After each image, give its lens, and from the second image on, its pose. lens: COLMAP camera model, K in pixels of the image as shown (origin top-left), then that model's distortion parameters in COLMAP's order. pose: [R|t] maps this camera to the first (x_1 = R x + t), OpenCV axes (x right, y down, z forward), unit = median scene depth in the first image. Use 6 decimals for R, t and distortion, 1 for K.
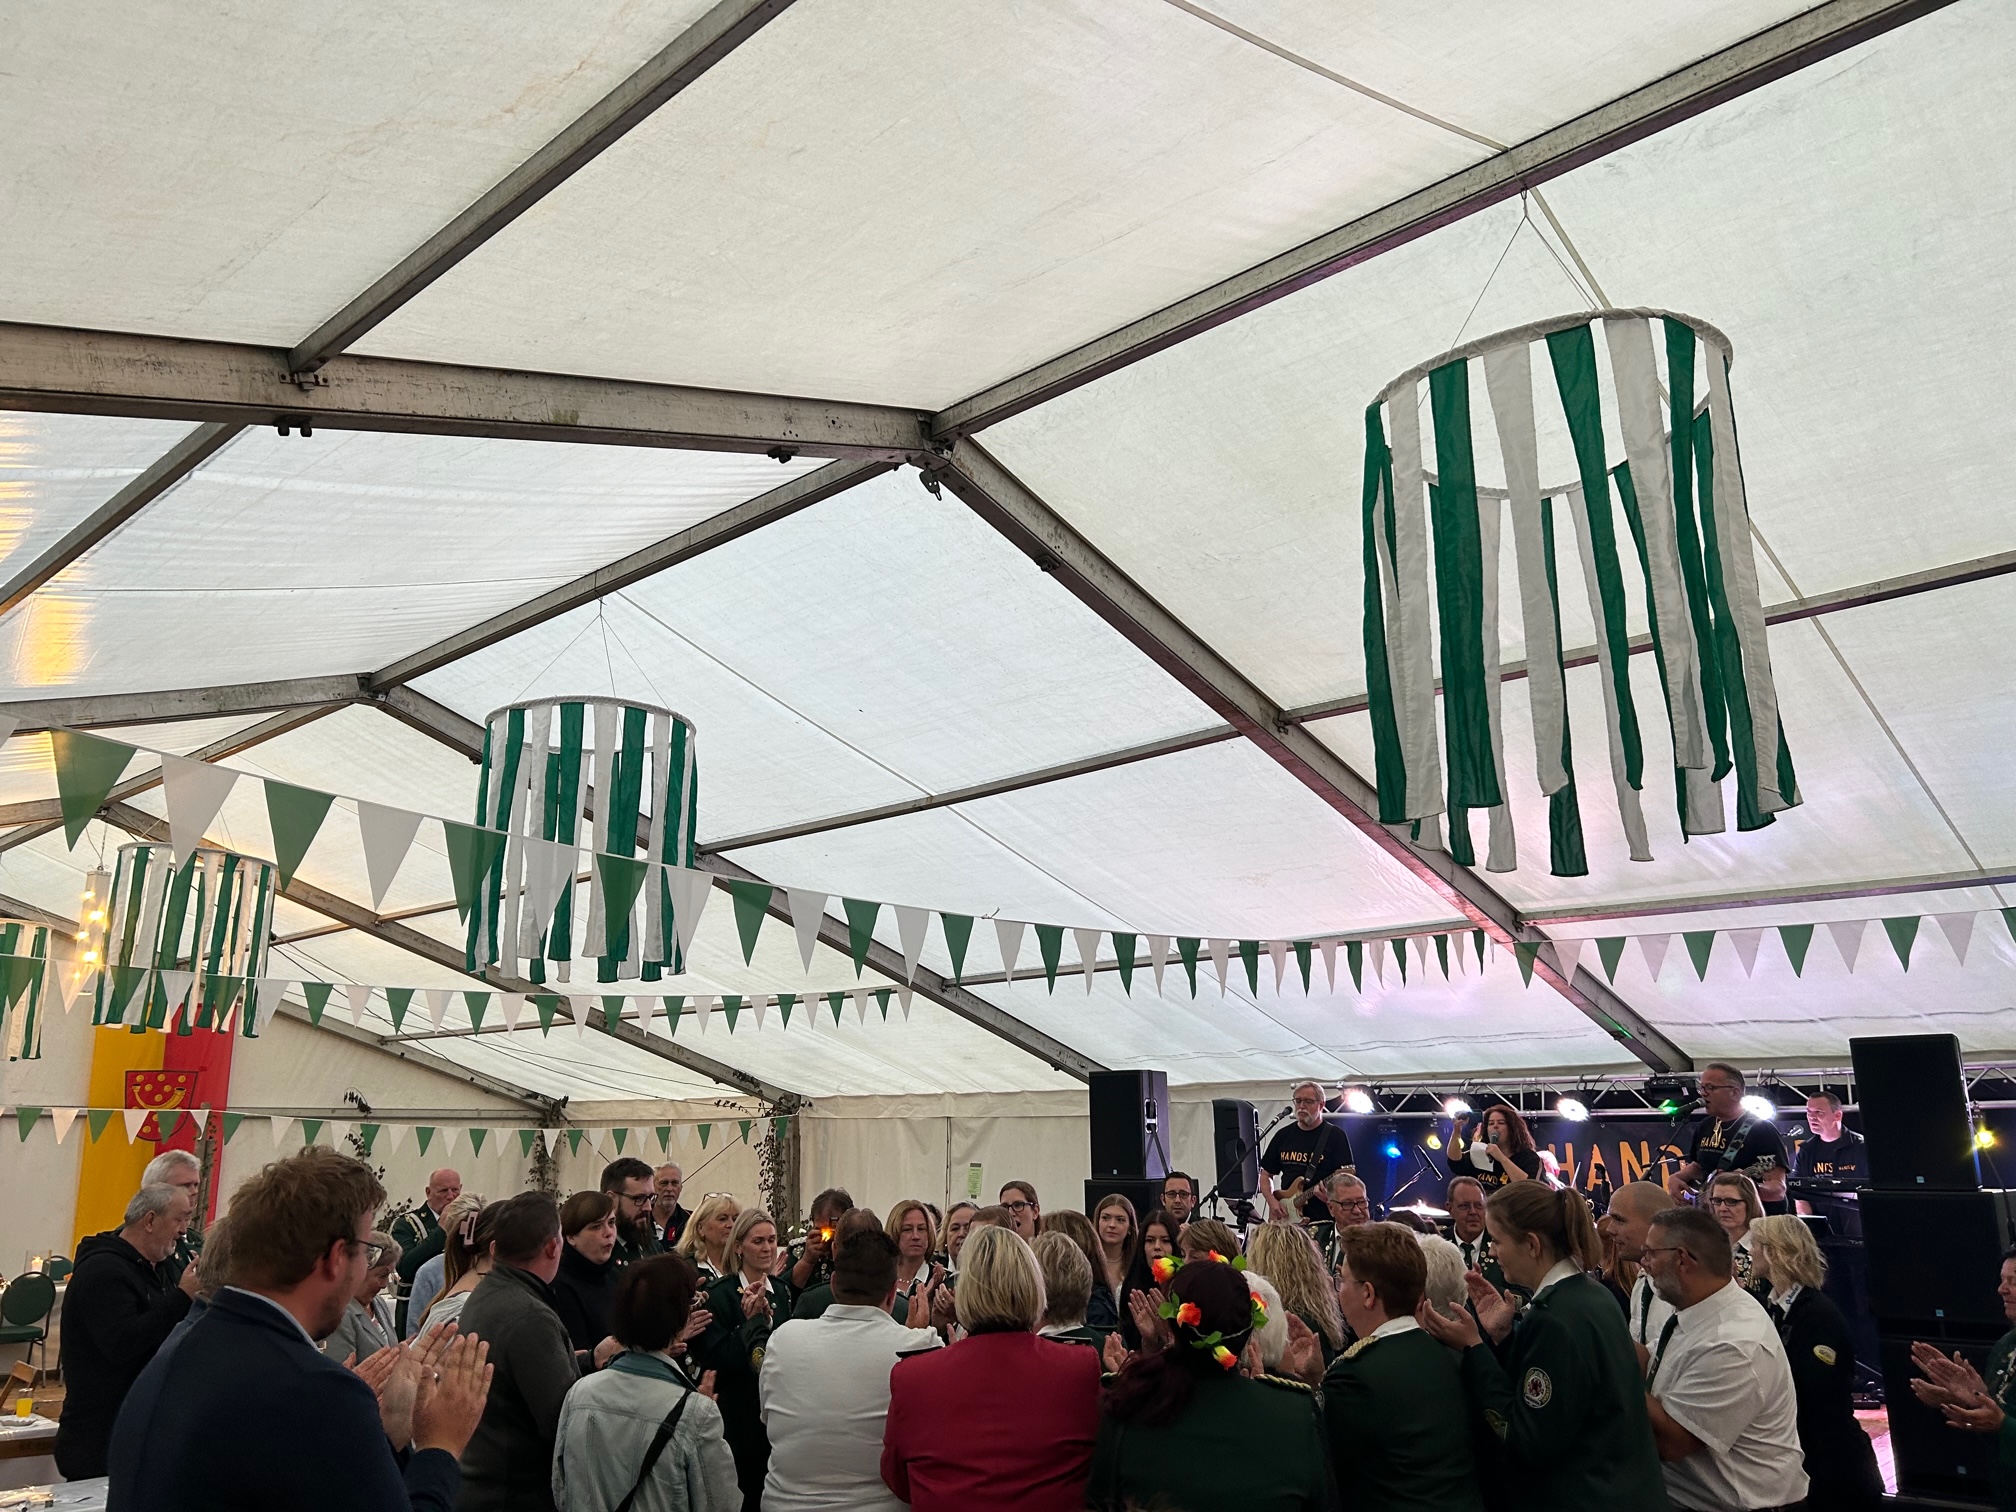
lens RADIAL K [[1517.0, 0, 1015.1], [0, 1517.0, 750.1], [0, 0, 1]] dist [0.053996, -0.028949]
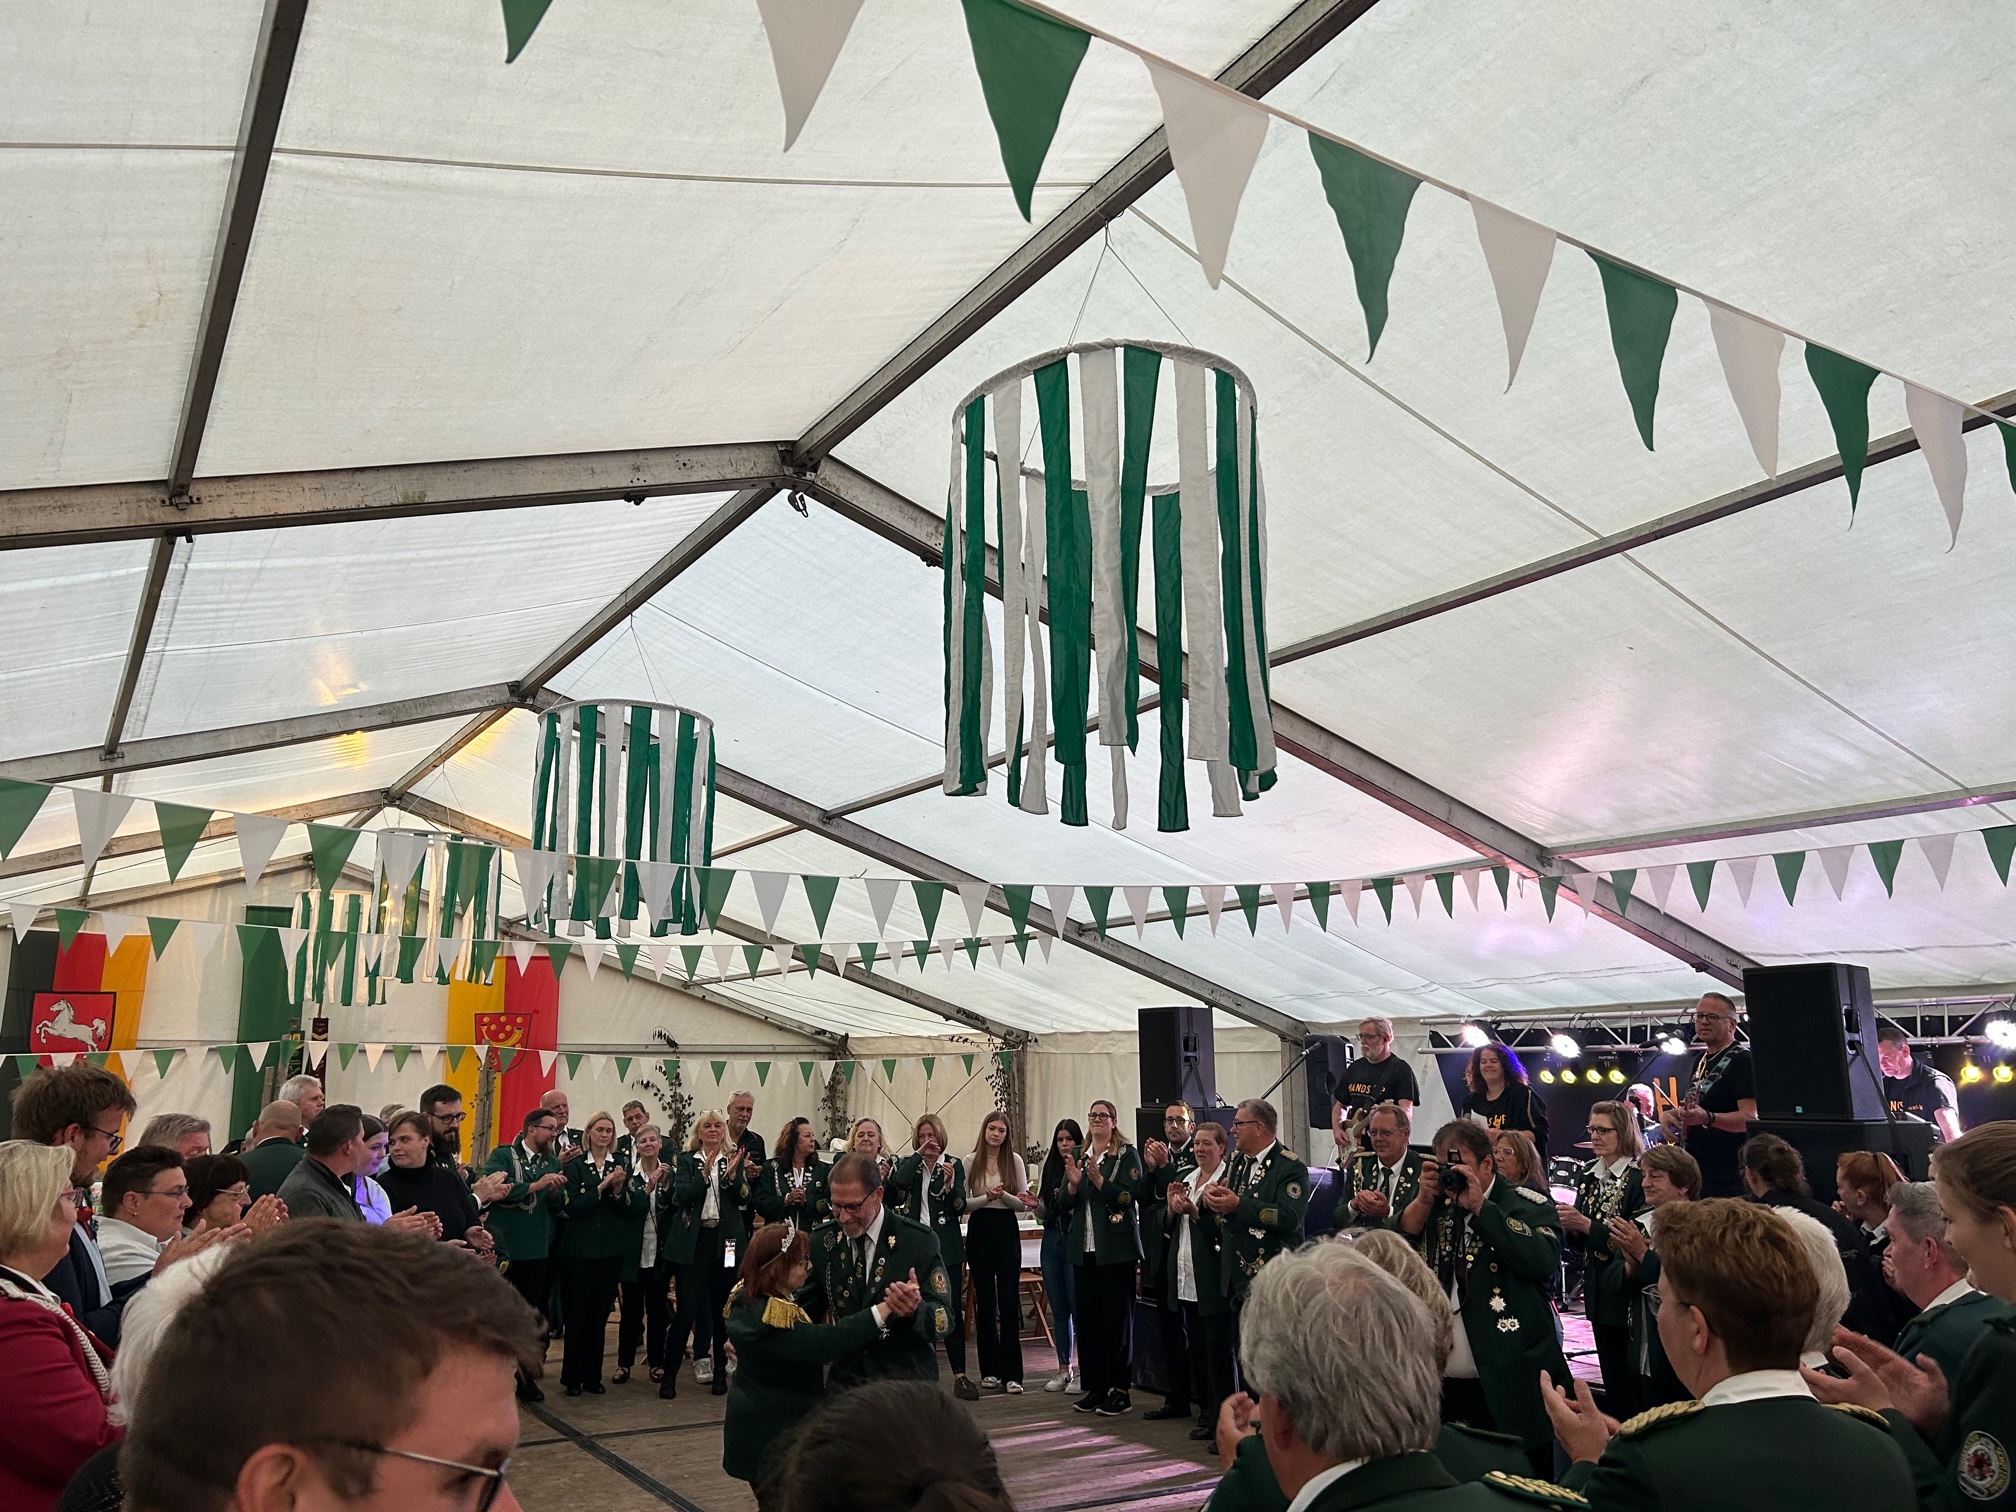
lens RADIAL K [[1517.0, 0, 1005.4], [0, 1517.0, 747.2], [0, 0, 1]] dist [0.053996, -0.028949]
pose [[0.964776, -0.054473, -0.257371, 0.226521], [0.064373, 0.997469, 0.030190, -0.010161], [0.255075, -0.045695, 0.965841, -0.043301]]
